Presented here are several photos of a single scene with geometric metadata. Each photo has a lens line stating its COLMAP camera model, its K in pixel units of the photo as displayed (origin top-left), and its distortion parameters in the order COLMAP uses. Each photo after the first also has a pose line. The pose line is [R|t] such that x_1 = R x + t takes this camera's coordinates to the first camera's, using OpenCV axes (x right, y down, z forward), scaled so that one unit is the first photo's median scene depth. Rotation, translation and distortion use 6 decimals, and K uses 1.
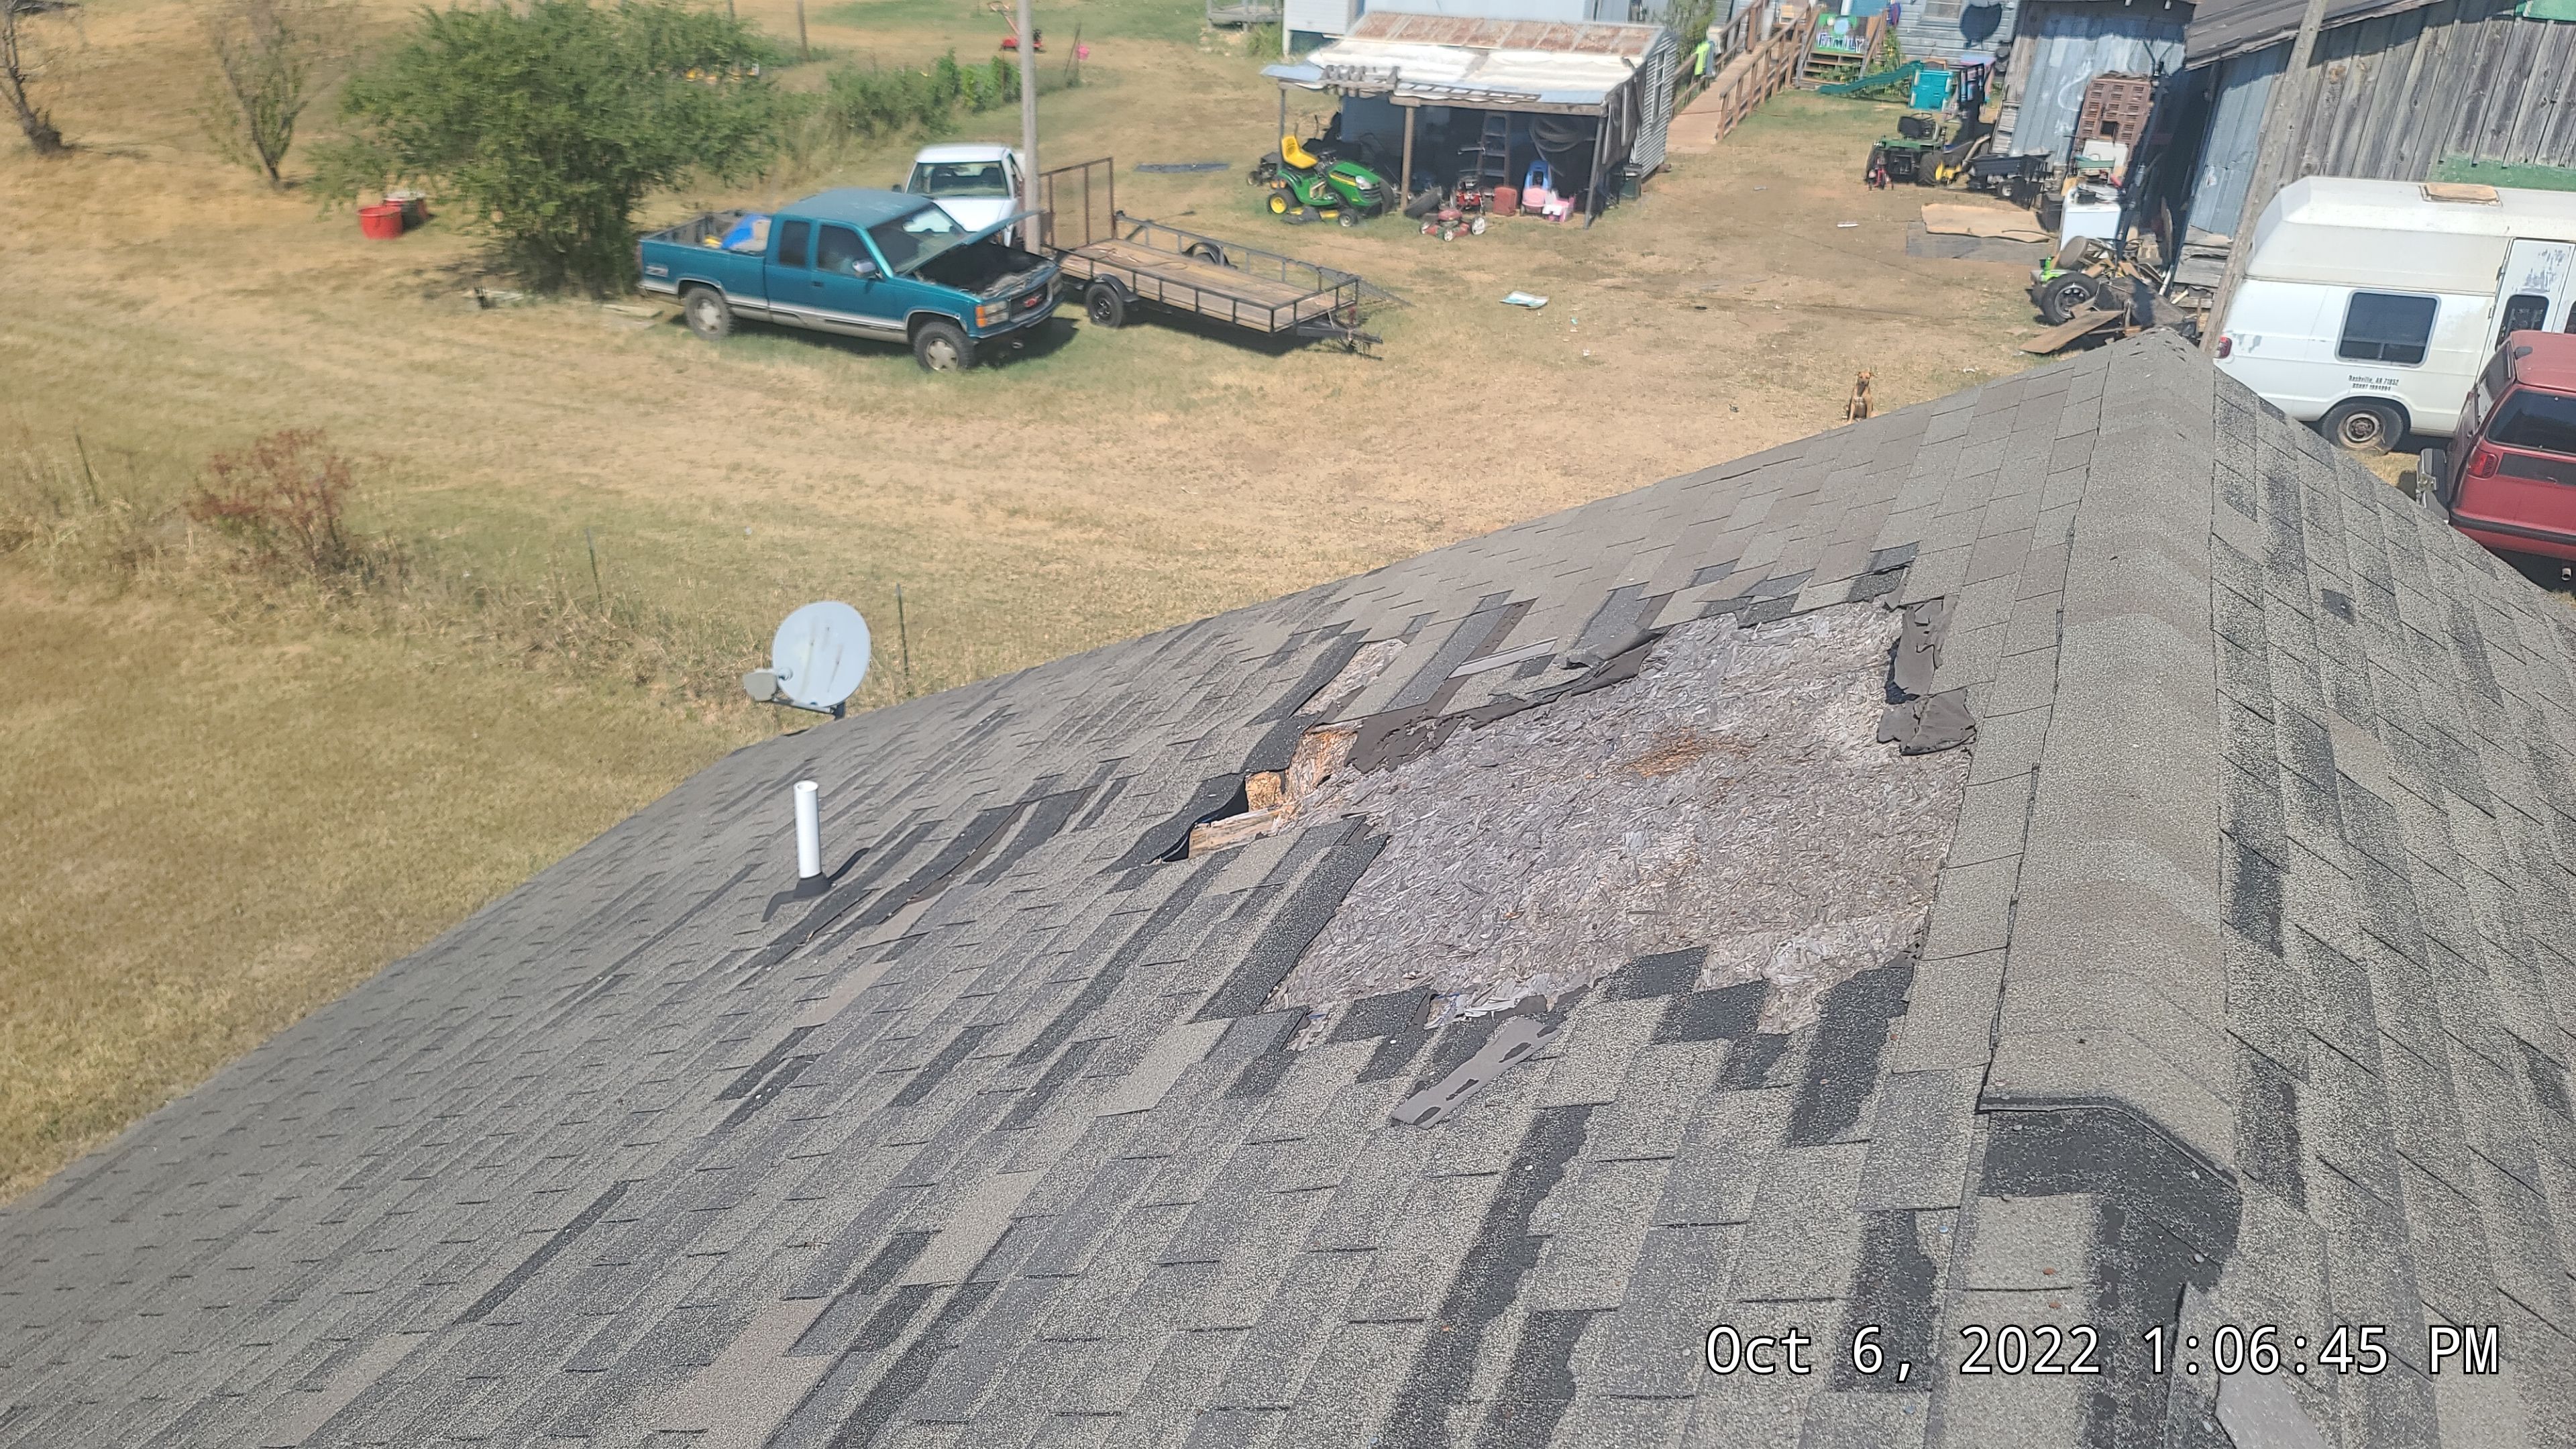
lens RADIAL K [[1887.4, 0, 1286.2], [0, 1887.4, 746.1], [0, 0, 1]] dist [0.059096, -0.035702]
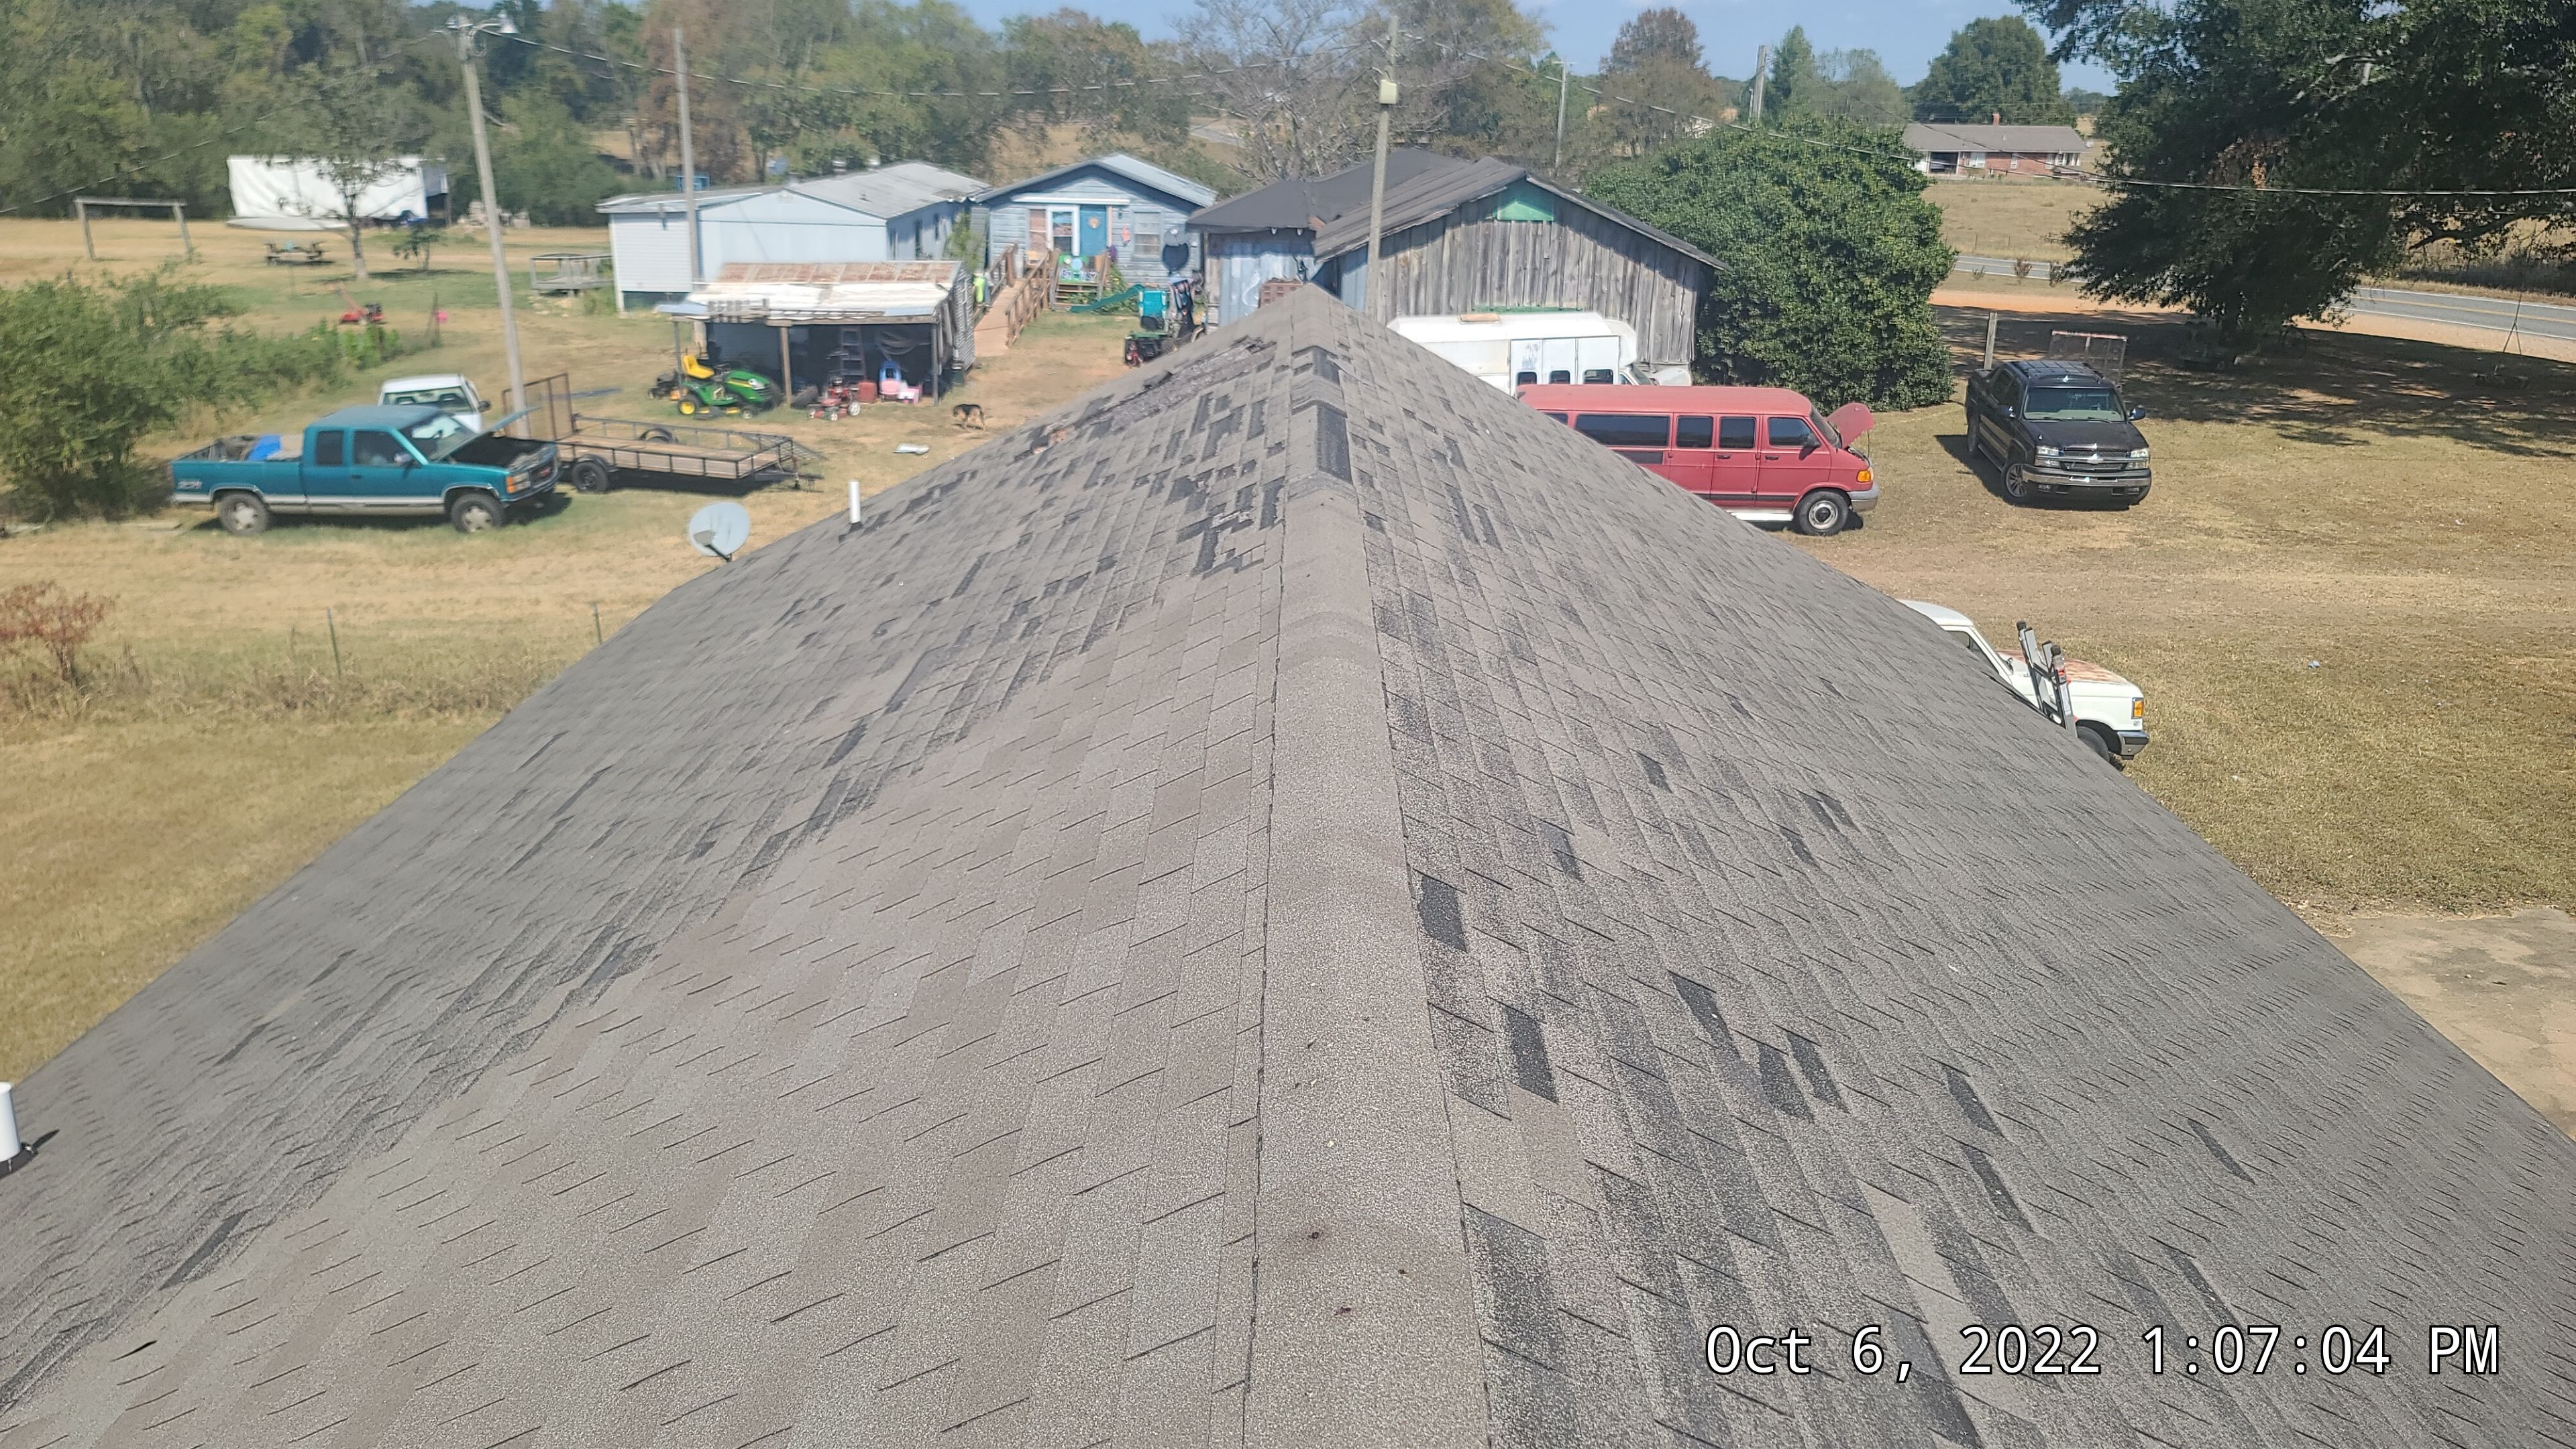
lens RADIAL K [[1887.4, 0, 1301.6], [0, 1887.4, 712.7], [0, 0, 1]] dist [0.059096, -0.035702]
pose [[0.918604, -0.144863, 0.367670, -0.133890], [0.197407, 0.974201, -0.109372, 0.141597], [-0.342340, 0.173050, 0.923502, -0.292893]]
